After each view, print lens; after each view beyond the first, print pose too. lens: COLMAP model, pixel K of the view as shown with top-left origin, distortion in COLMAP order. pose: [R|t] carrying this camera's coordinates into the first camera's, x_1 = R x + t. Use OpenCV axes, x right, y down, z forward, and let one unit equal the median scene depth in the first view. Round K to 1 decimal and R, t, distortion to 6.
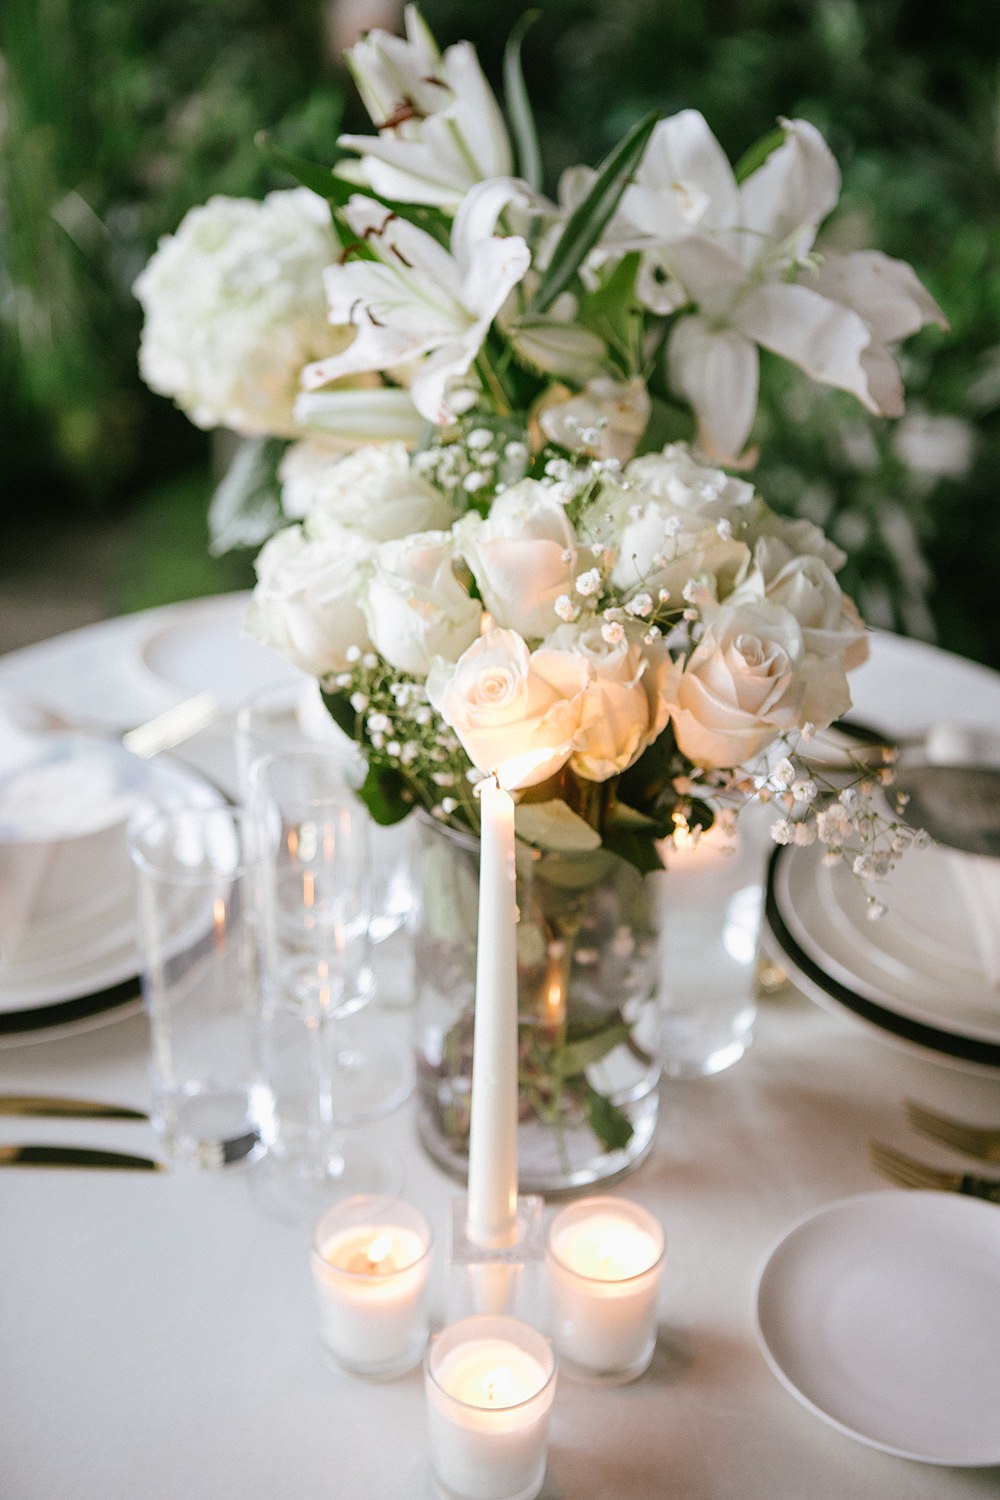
lens RADIAL K [[2051.8, 0, 531.0], [0, 2051.8, 752.9], [0, 0, 1]] dist [0.030109, 0.000000]
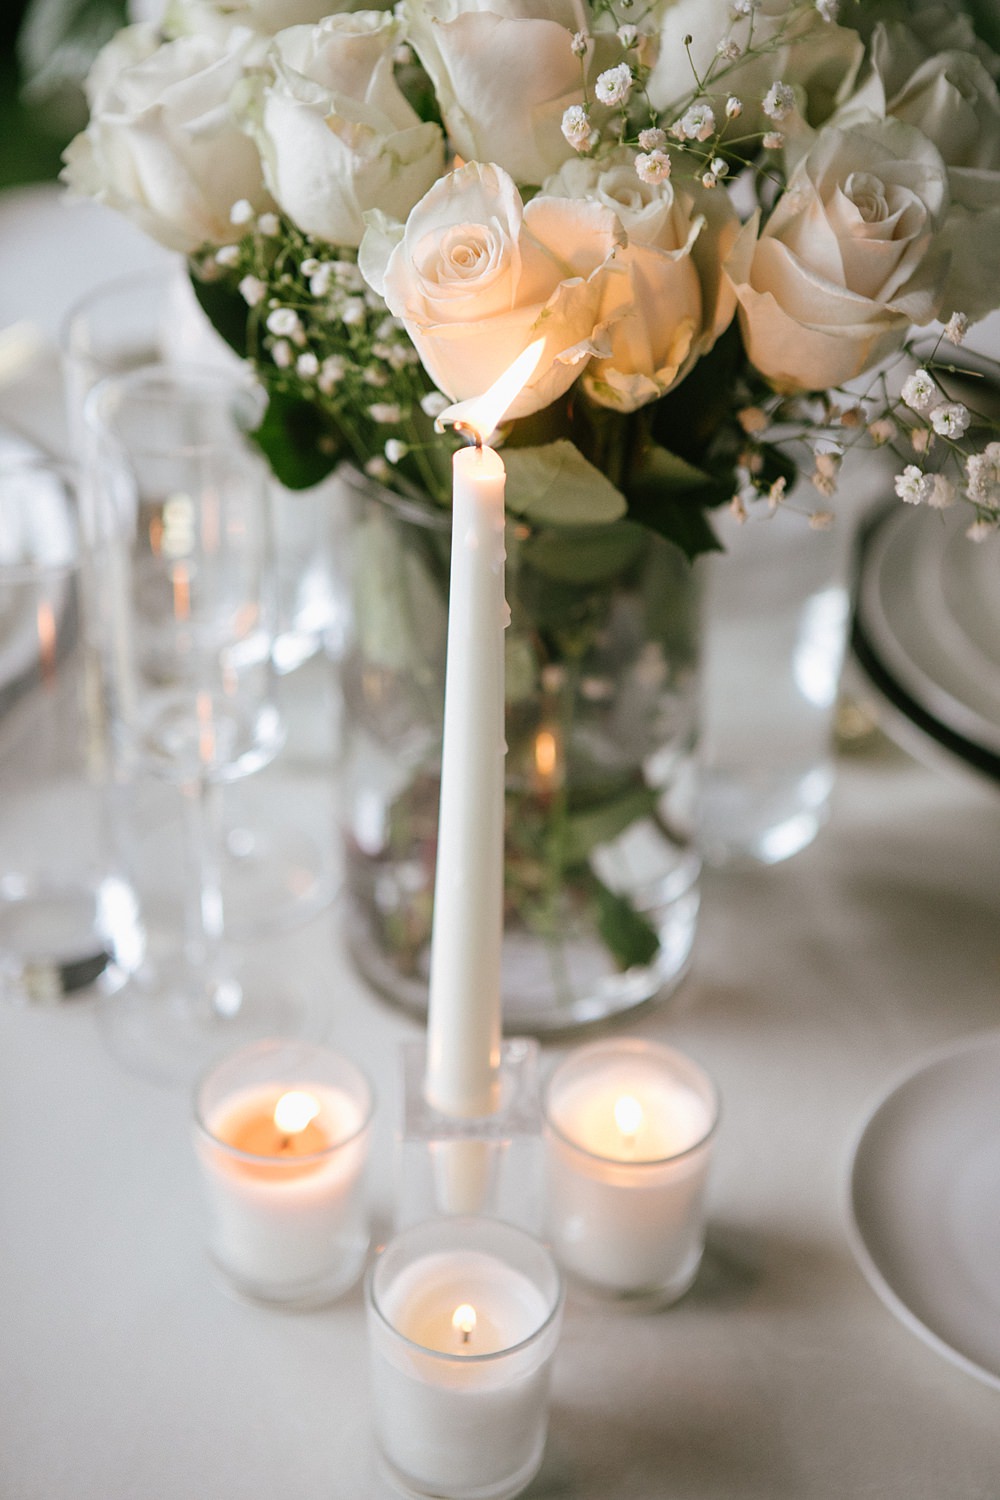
lens RADIAL K [[2537.1, 0, 506.0], [0, 2537.1, 748.4], [0, 0, 1]] dist [0.171524, 0.000000]
pose [[0.999828, -0.006576, 0.017317, -0.018449], [0.004713, 0.994412, 0.105461, 0.032745], [-0.017914, -0.105361, 0.994273, 0.180877]]
